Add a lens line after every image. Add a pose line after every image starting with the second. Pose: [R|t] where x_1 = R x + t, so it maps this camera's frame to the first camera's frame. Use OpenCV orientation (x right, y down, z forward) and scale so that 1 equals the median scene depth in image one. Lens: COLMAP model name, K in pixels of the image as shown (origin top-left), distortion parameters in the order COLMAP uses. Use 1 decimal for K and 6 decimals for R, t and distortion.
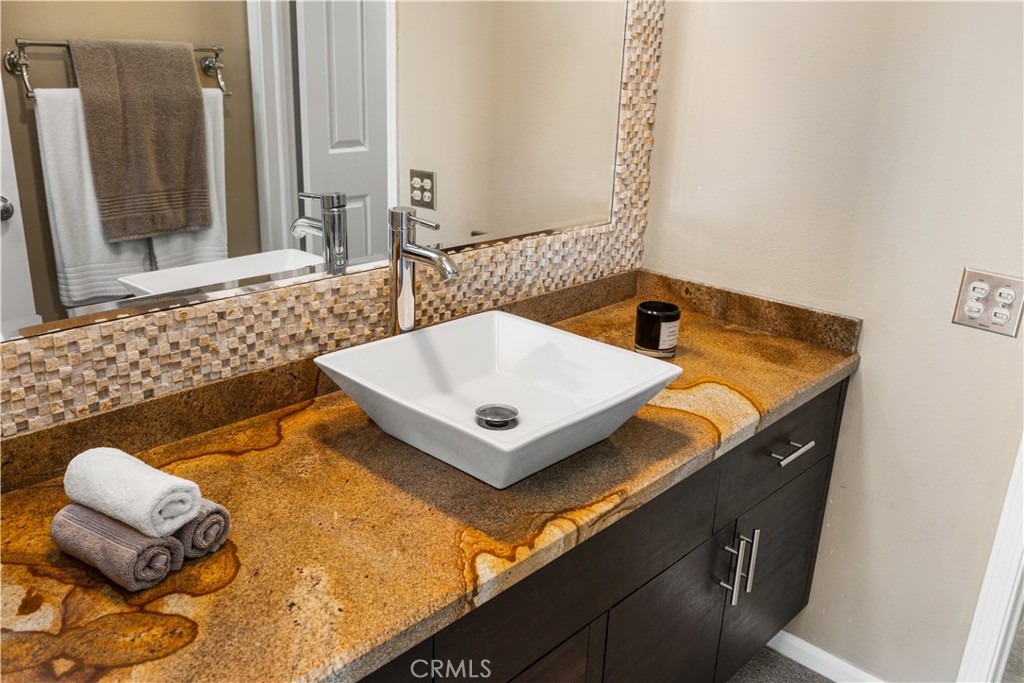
lens RADIAL K [[856.8, 0, 503.9], [0, 856.8, 377.2], [0, 0, 1]] dist [-0.001786, 0.000994]
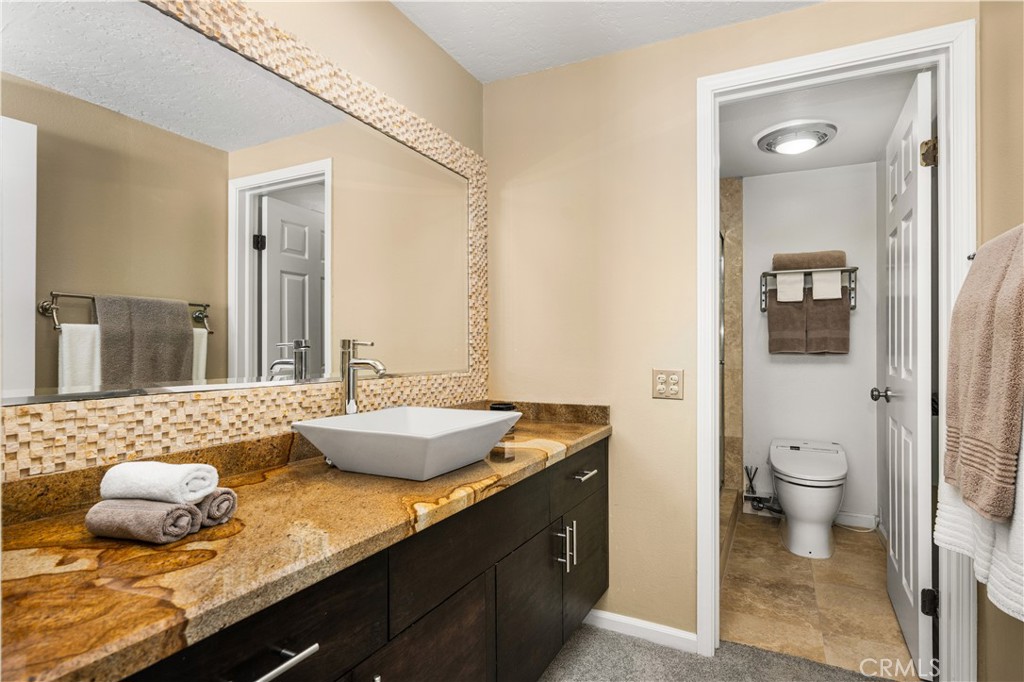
lens RADIAL K [[511.4, 0, 556.7], [0, 511.4, 353.2], [0, 0, 1]] dist [0.002084, -0.001660]
pose [[0.948640, -0.040479, 0.313757, -0.050287], [0.140939, 0.941997, -0.304595, 0.203999], [-0.283228, 0.333172, 0.899321, -0.013213]]
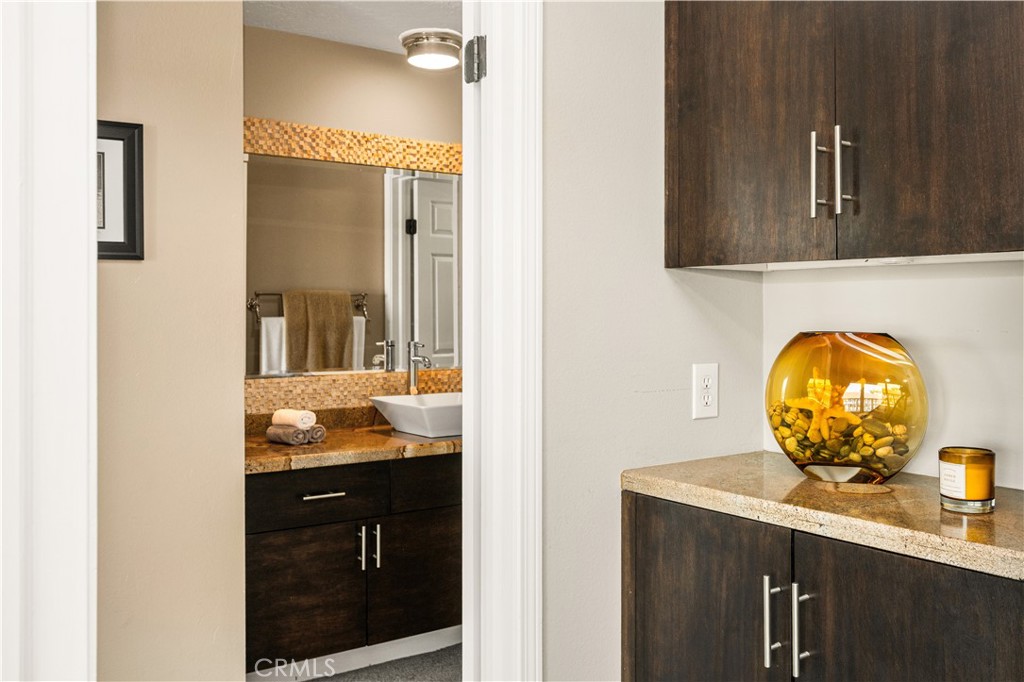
lens RADIAL K [[856.8, 0, 504.6], [0, 856.8, 336.4], [0, 0, 1]] dist [-0.001786, 0.000994]
pose [[0.983481, -0.035853, -0.177424, 0.578785], [-0.023359, 0.946853, -0.320817, 0.568571], [0.179497, 0.319662, 0.930375, -1.213437]]
